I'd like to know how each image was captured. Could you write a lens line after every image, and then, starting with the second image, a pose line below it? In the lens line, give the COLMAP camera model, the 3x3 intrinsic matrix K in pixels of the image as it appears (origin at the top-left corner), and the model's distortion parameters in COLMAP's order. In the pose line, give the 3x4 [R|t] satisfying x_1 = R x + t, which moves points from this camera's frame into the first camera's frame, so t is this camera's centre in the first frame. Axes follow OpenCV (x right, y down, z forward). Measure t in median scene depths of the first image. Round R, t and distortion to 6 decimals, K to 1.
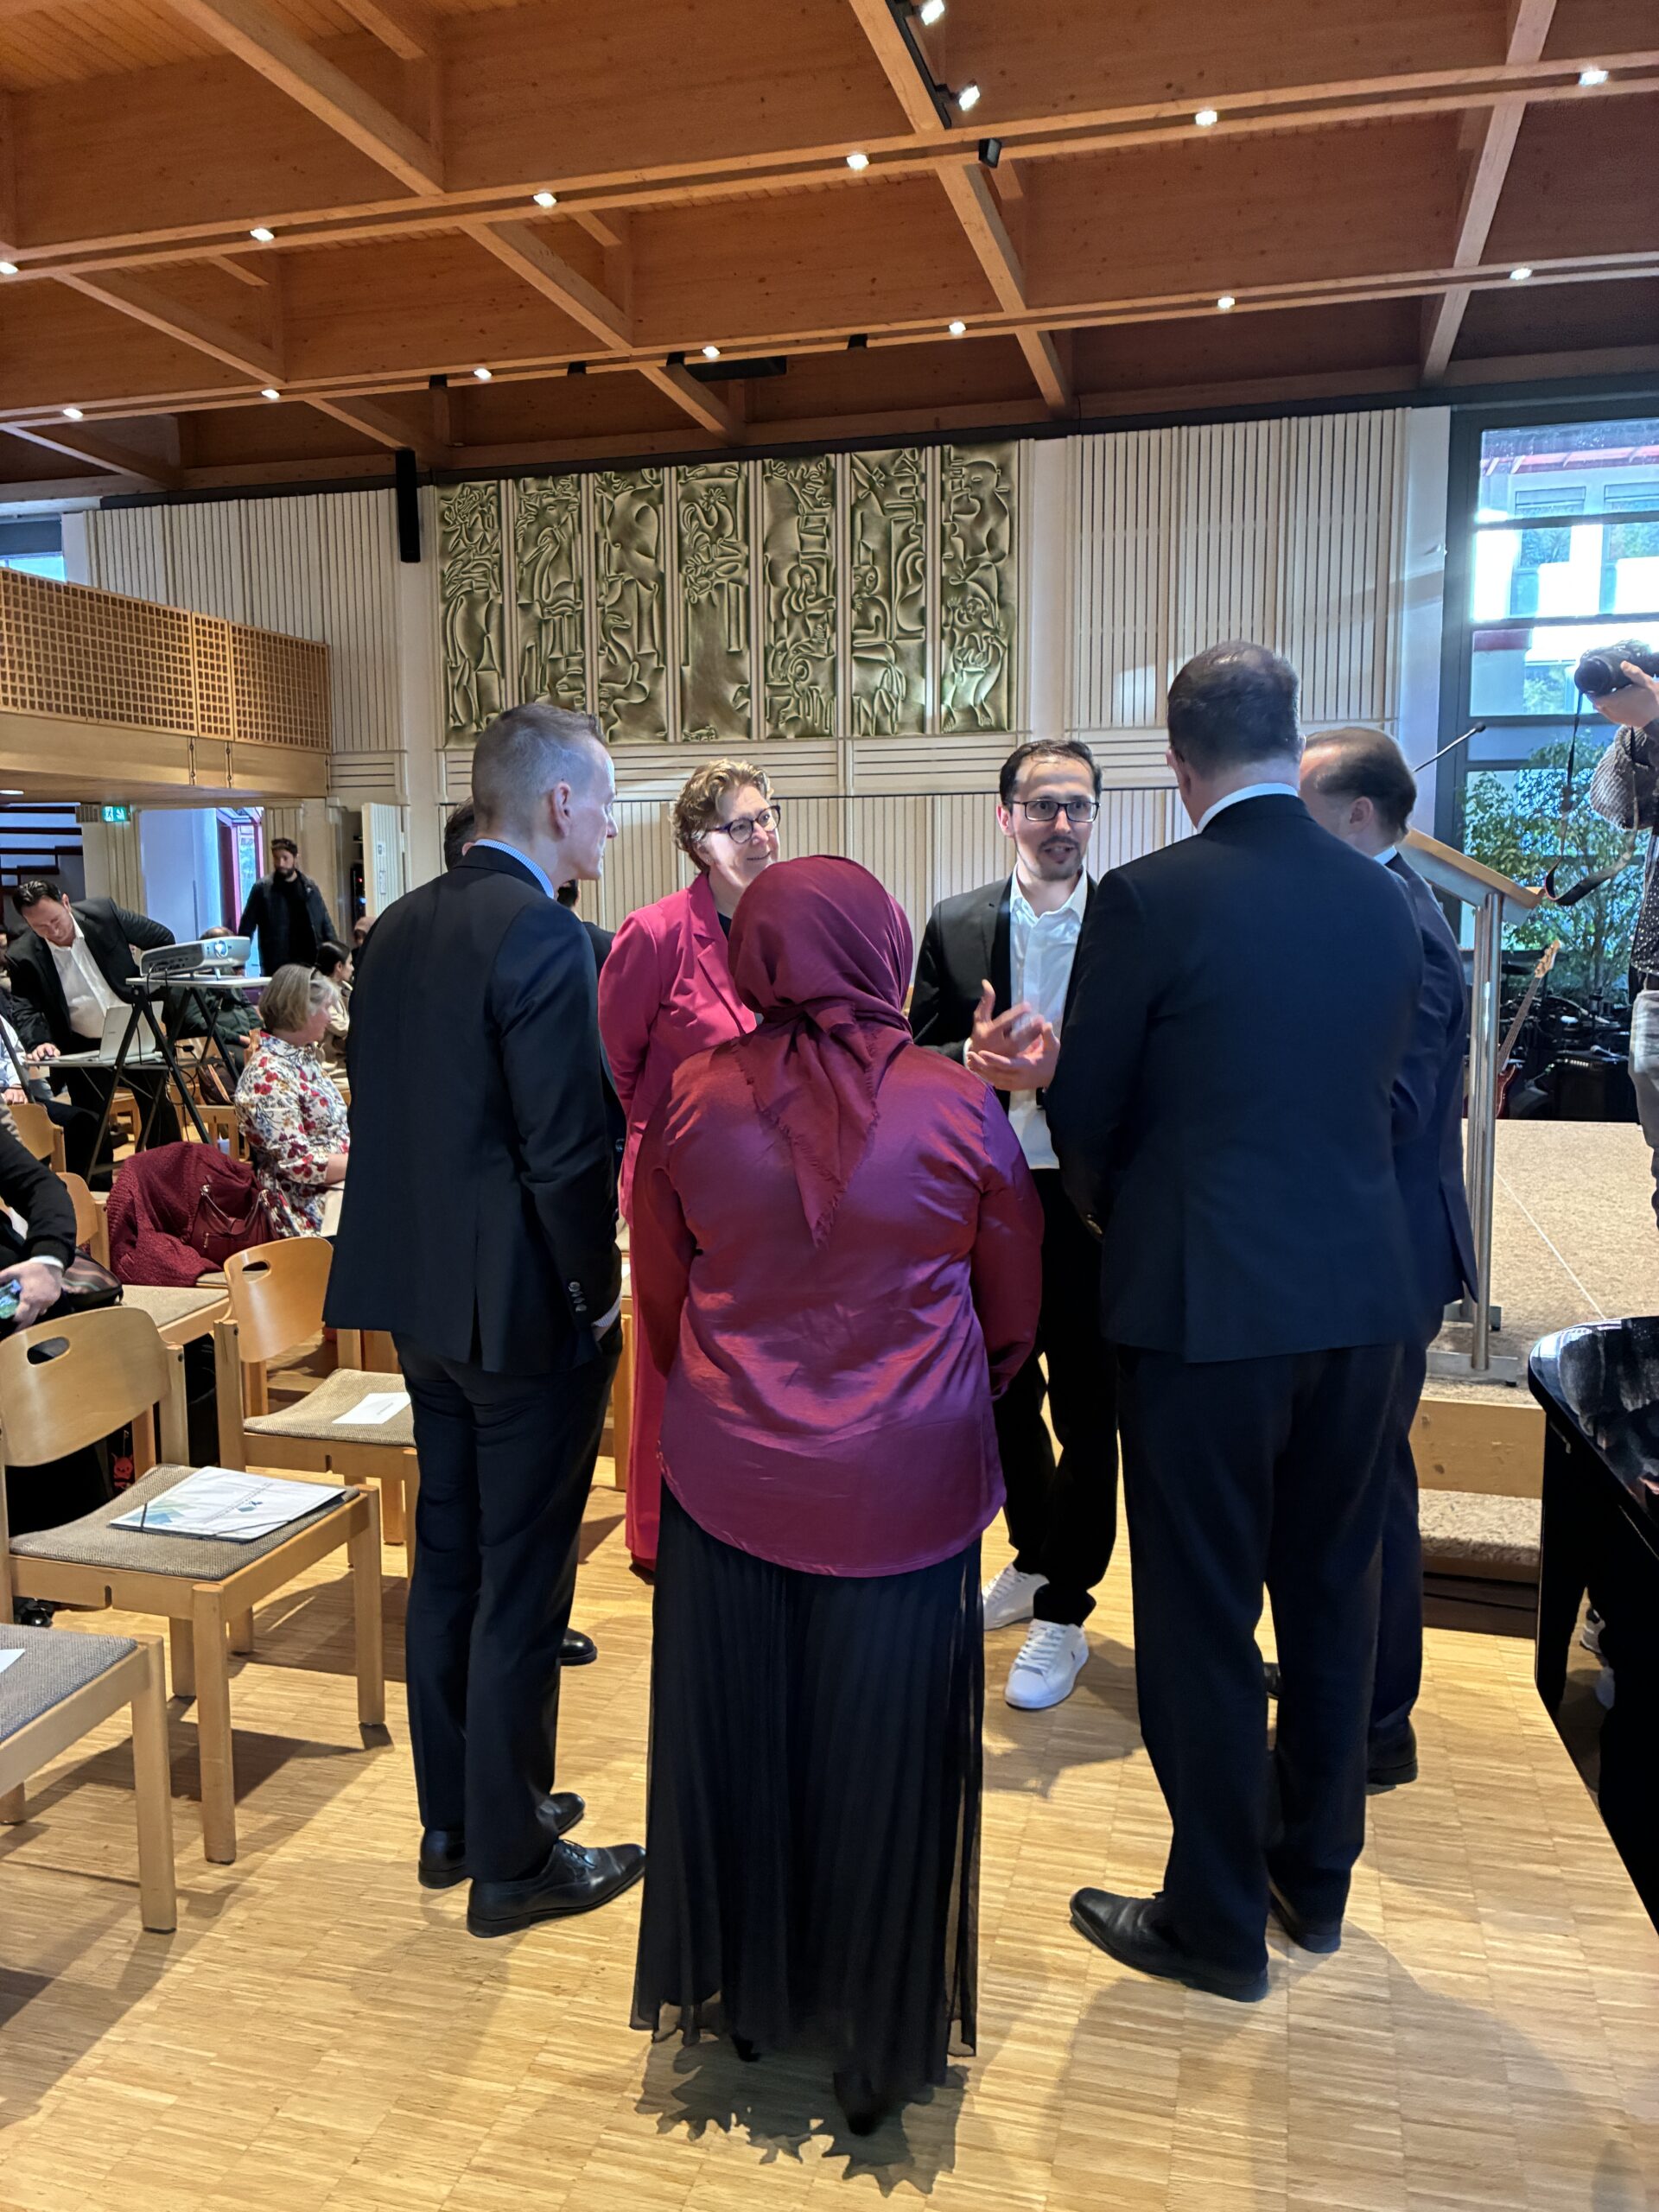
lens RADIAL K [[1670.9, 0, 827.5], [0, 1670.9, 1094.9], [0, 0, 1]] dist [-0.001545, -0.008199]
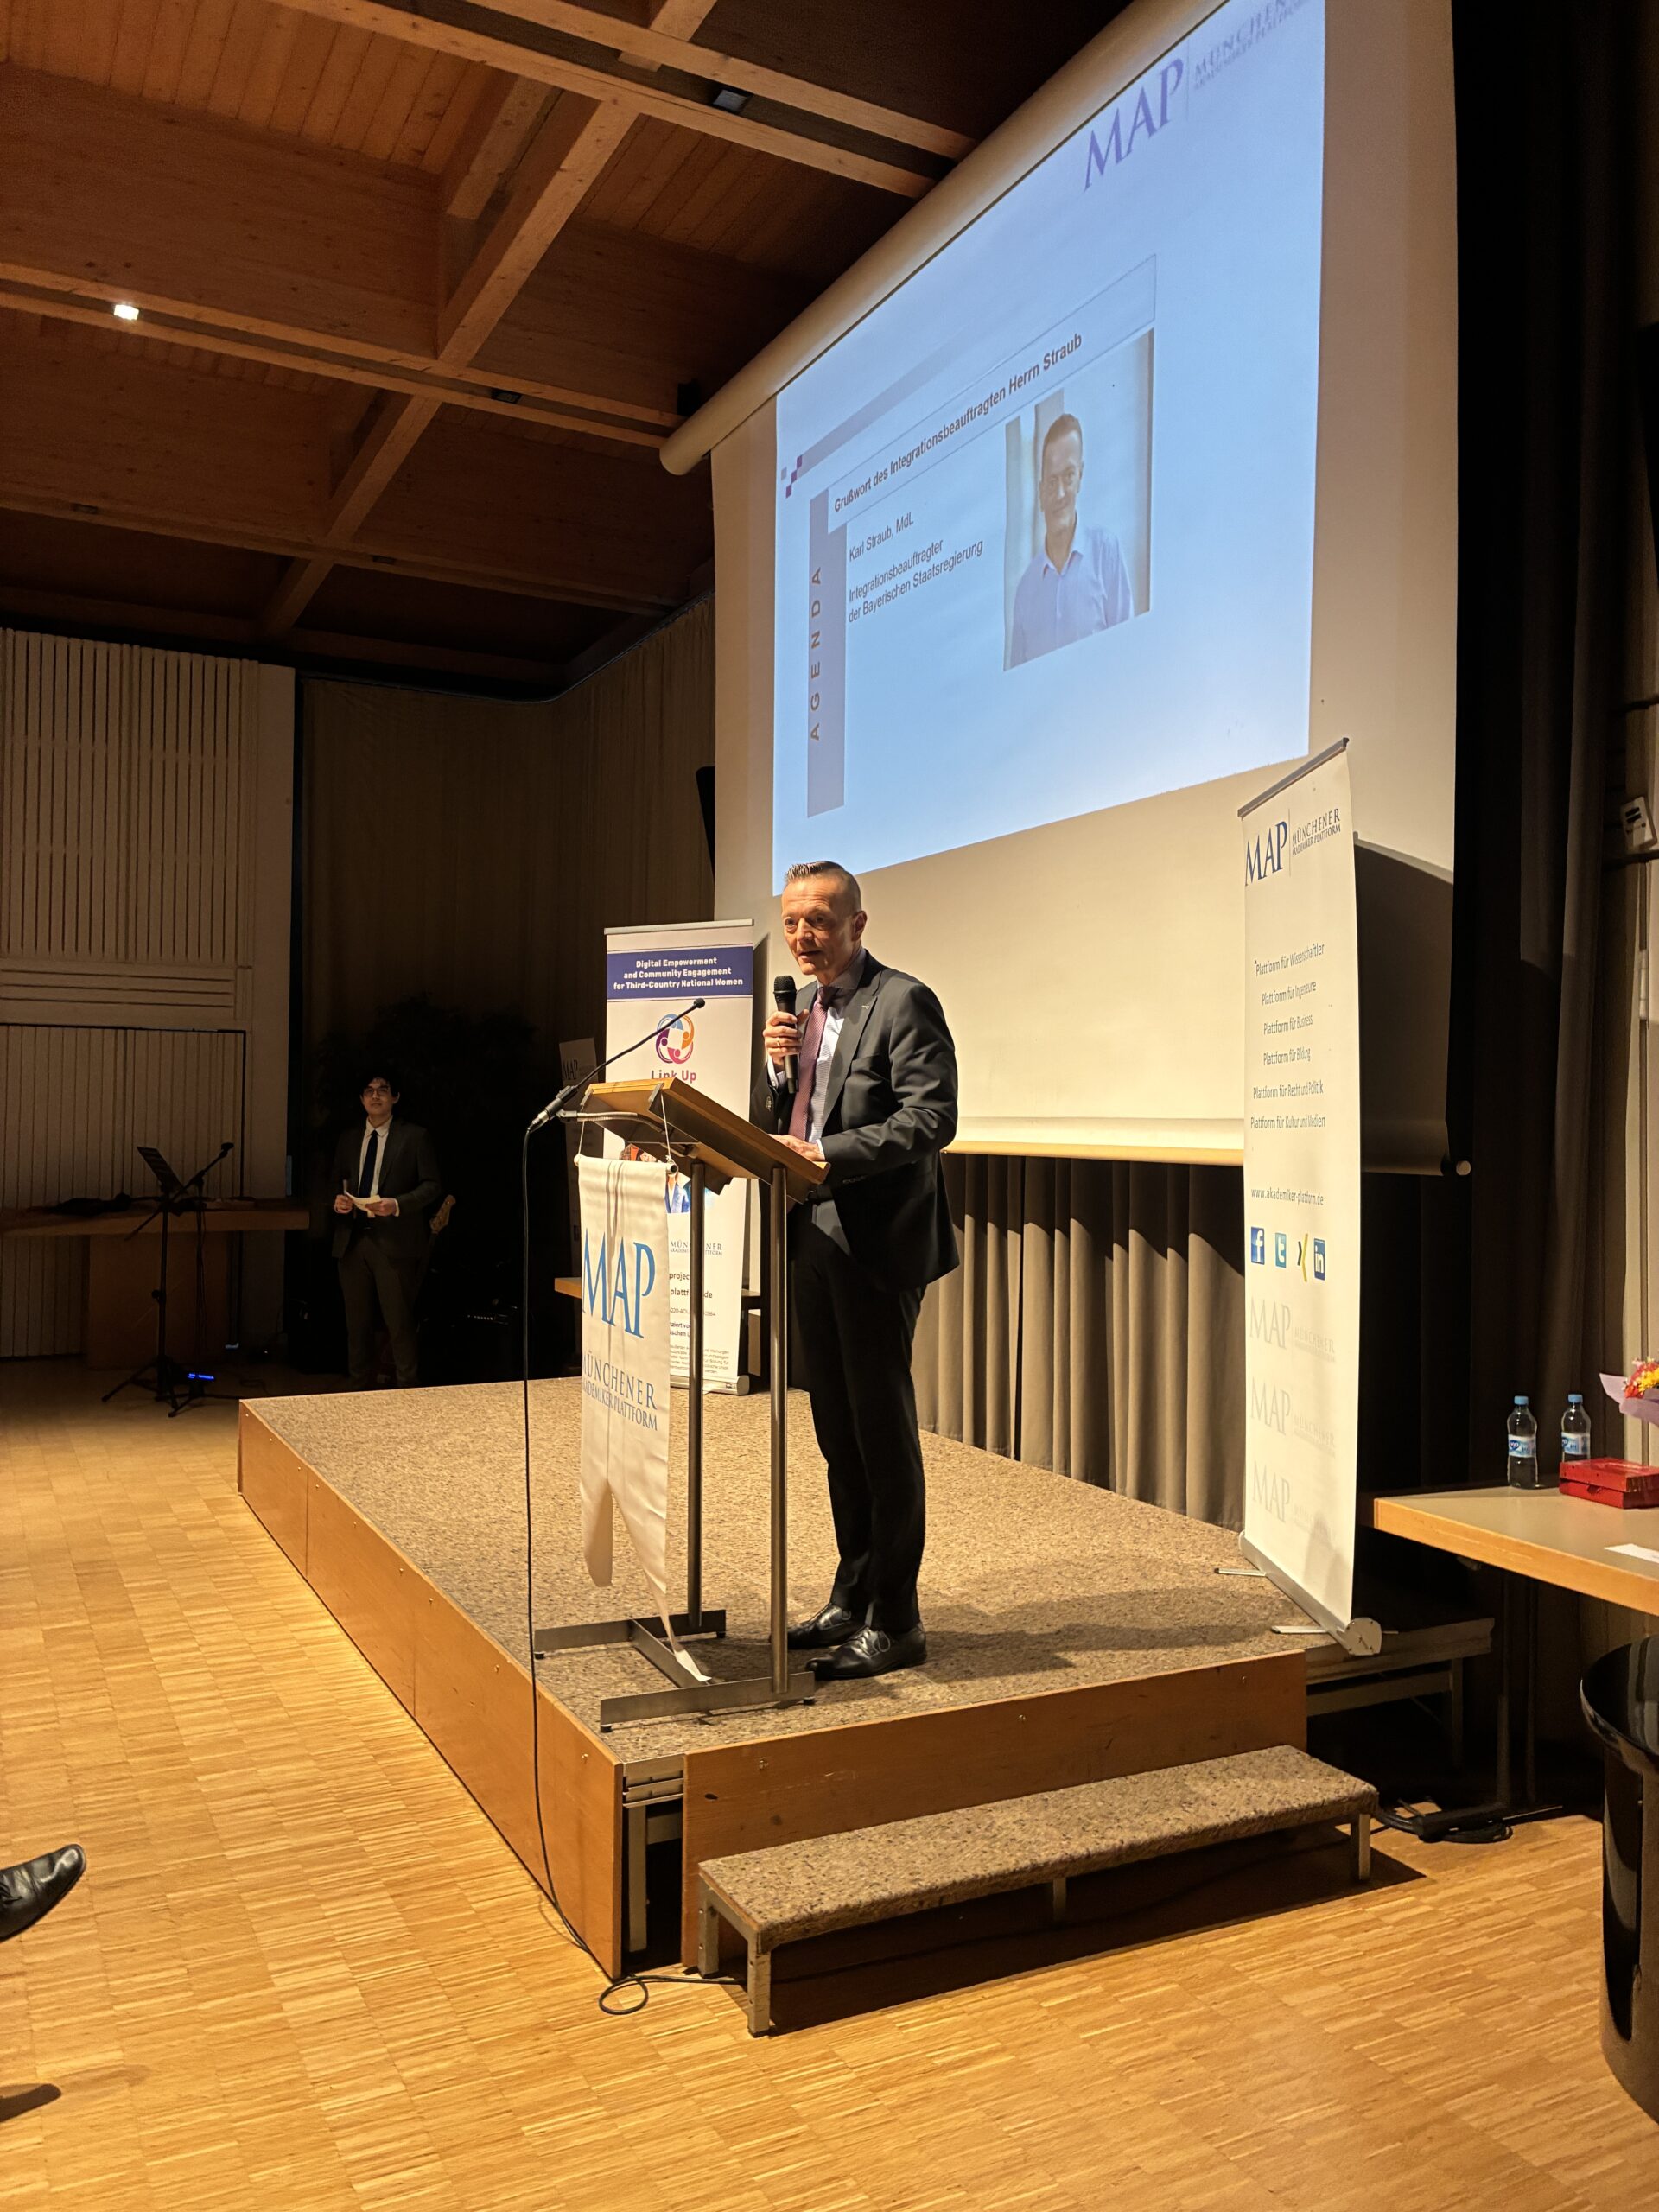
lens RADIAL K [[1670.9, 0, 827.5], [0, 1670.9, 1094.9], [0, 0, 1]] dist [-0.001545, -0.008199]
pose [[0.731918, 0.023934, 0.680972, -0.103979], [0.077076, 0.990061, -0.117640, -0.022941], [-0.677020, 0.138590, 0.722798, 0.137525]]
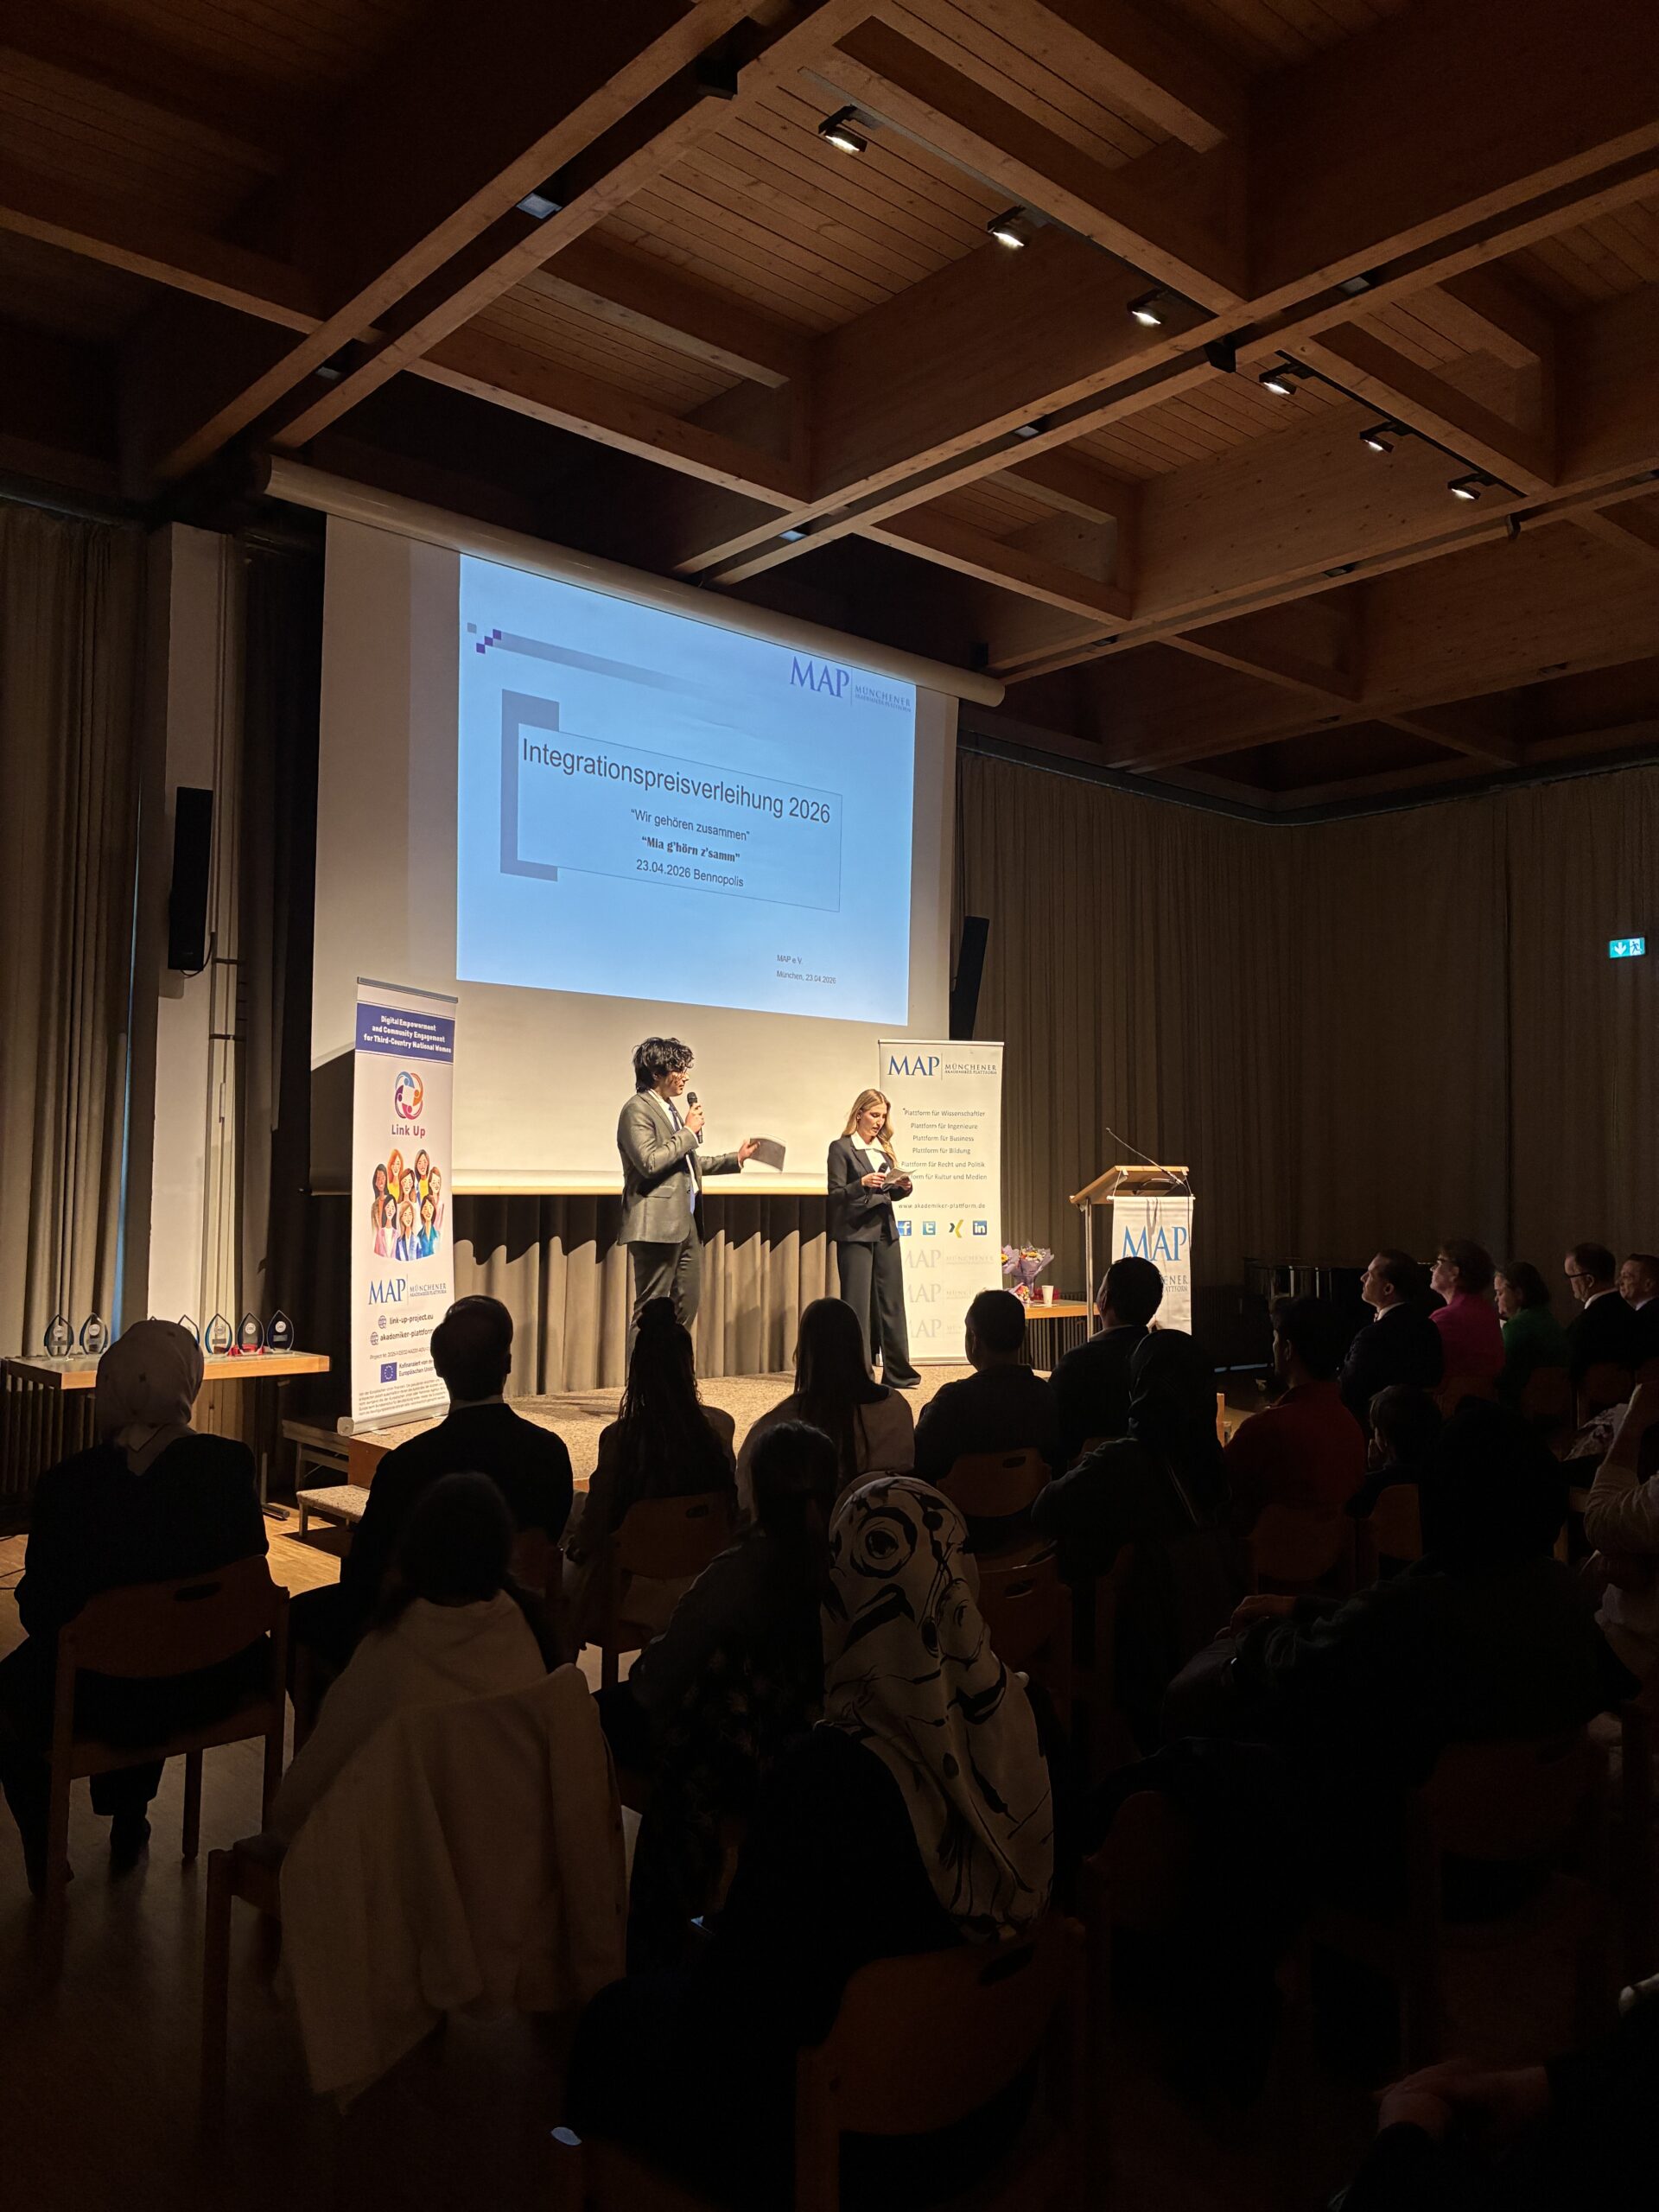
lens RADIAL K [[1670.9, 0, 827.5], [0, 1670.9, 1094.9], [0, 0, 1]] dist [-0.001545, -0.008199]
pose [[-0.841563, 0.025907, 0.539537, -0.267805], [0.066691, 0.996190, 0.056190, -0.197034], [-0.536026, 0.083269, -0.840085, 1.470534]]
